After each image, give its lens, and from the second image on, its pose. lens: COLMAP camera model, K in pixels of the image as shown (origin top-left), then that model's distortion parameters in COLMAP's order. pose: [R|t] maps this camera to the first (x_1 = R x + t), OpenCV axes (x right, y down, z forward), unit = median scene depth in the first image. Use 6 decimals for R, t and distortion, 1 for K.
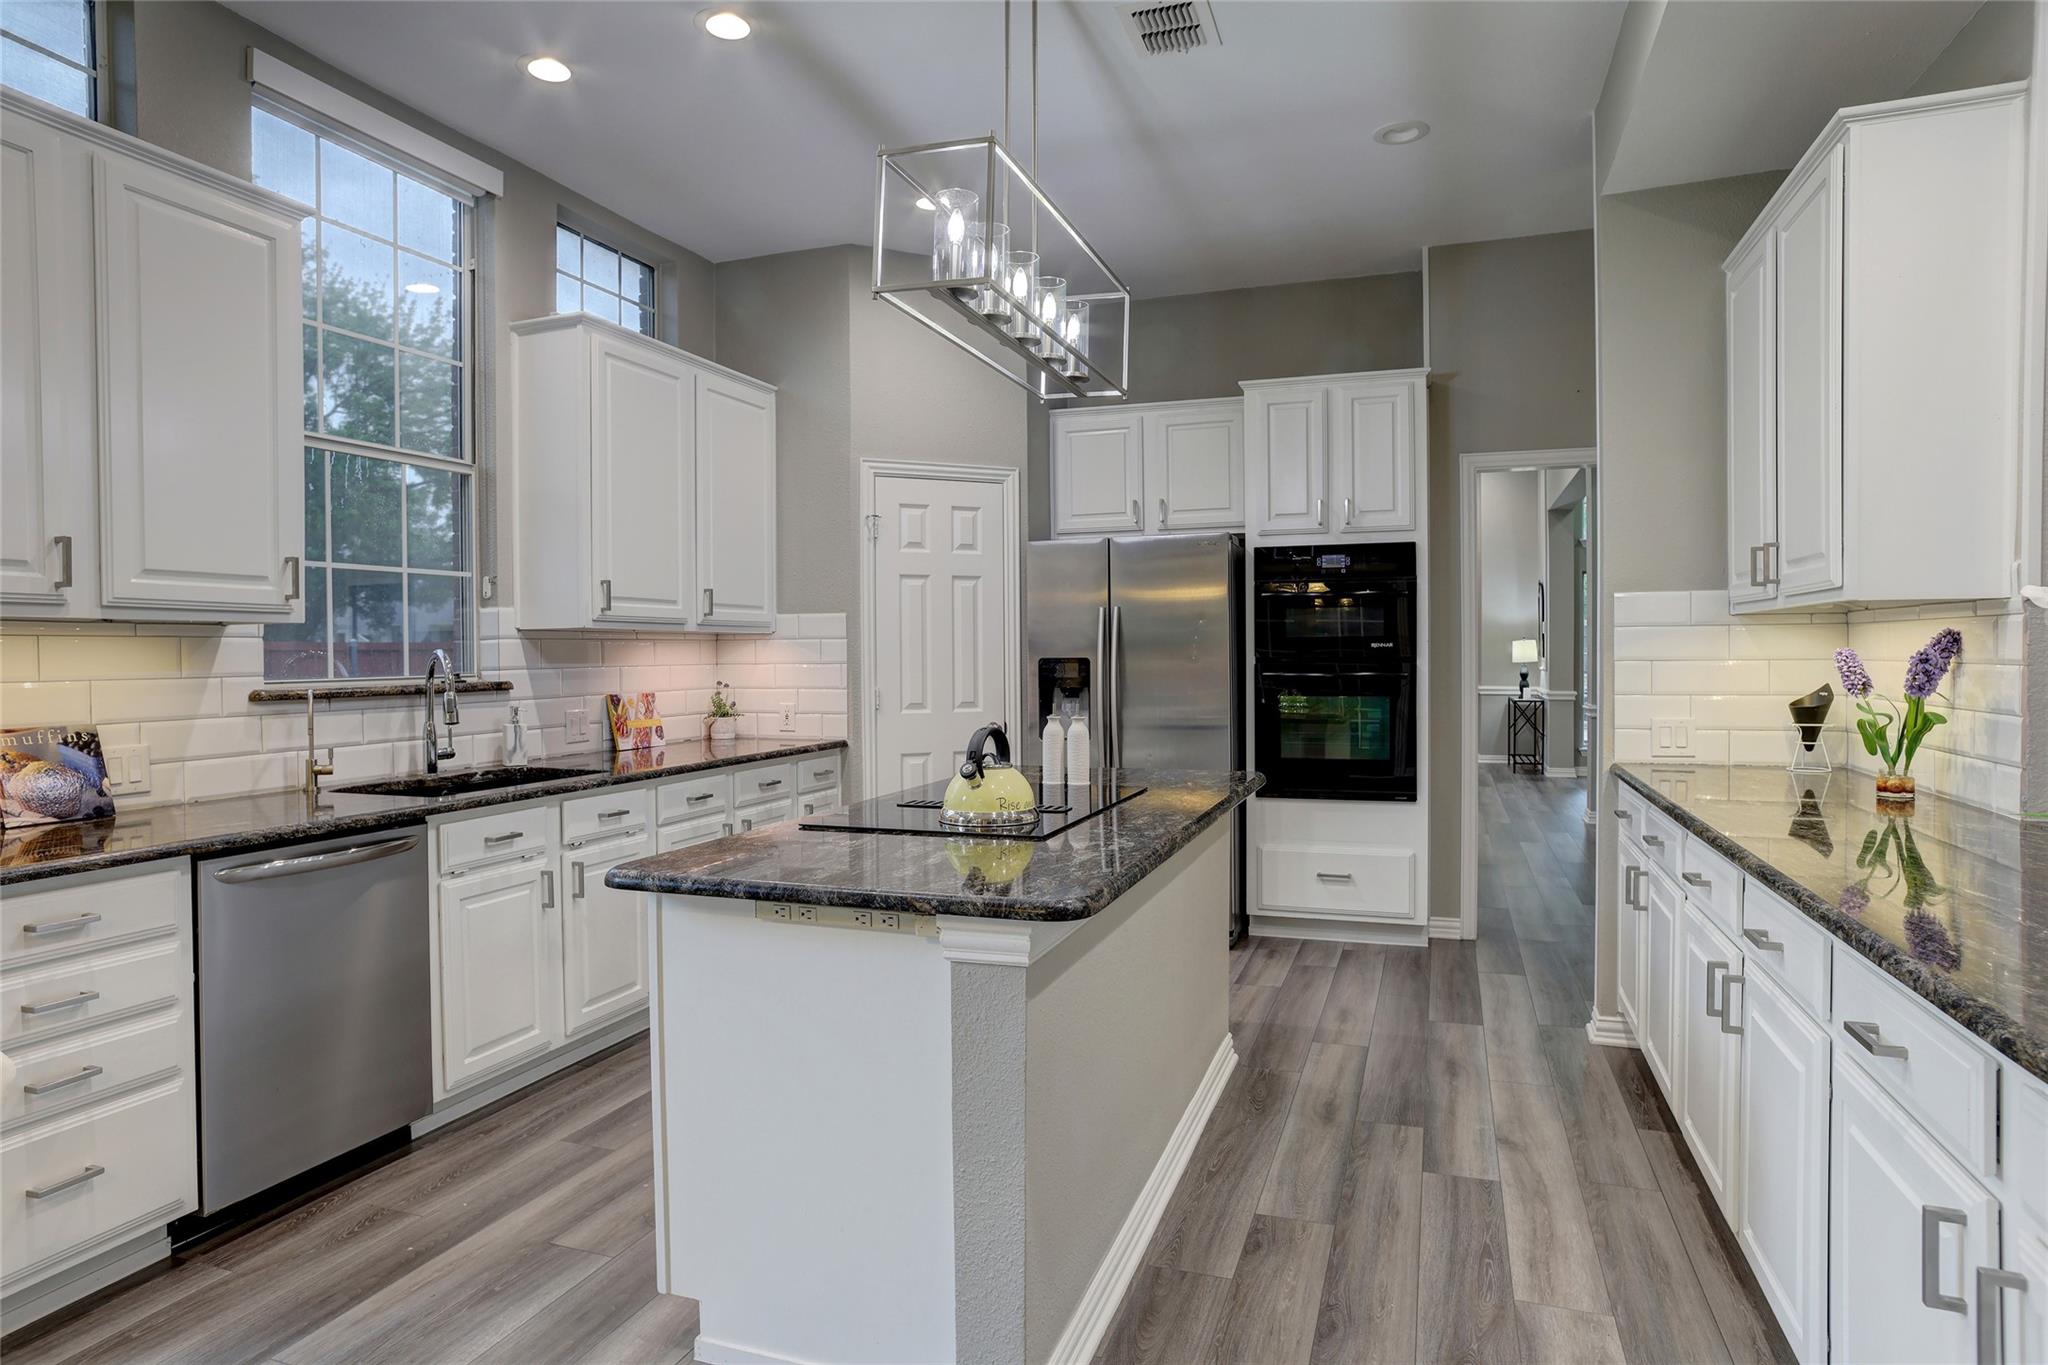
lens RADIAL K [[1166.7, 0, 1016.8], [0, 1166.7, 667.5], [0, 0, 1]] dist [-0.080321, 0.058780]
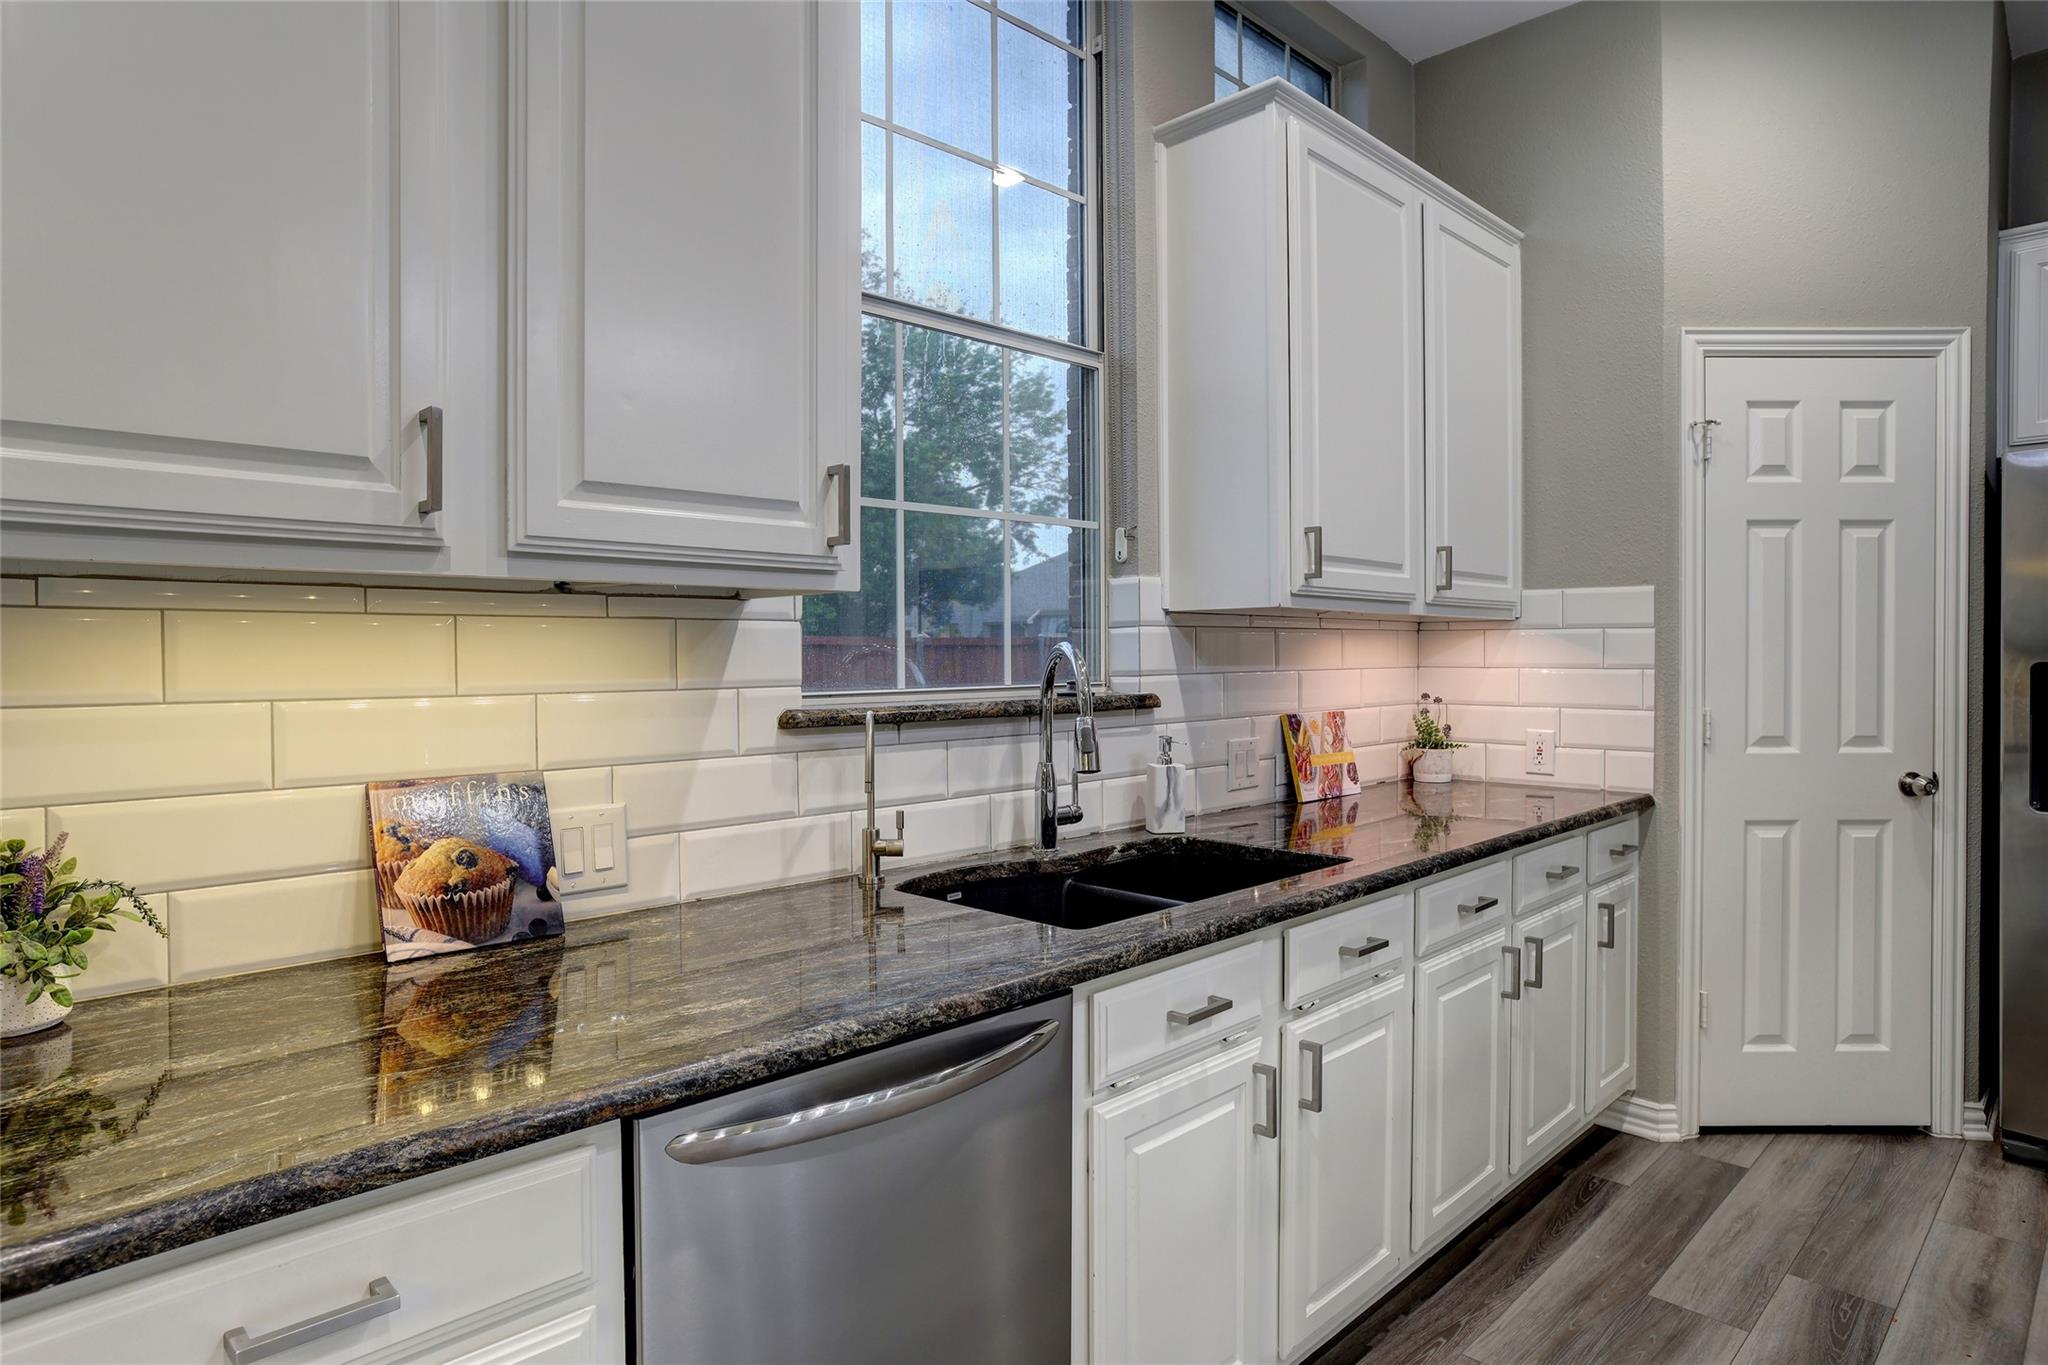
lens RADIAL K [[1166.7, 0, 1016.8], [0, 1166.7, 667.5], [0, 0, 1]] dist [-0.080321, 0.058780]
pose [[0.904542, 0.010501, -0.426256, -0.259212], [-0.009284, 0.999945, 0.004934, -0.005187], [0.426284, -0.000505, 0.904589, 0.429362]]
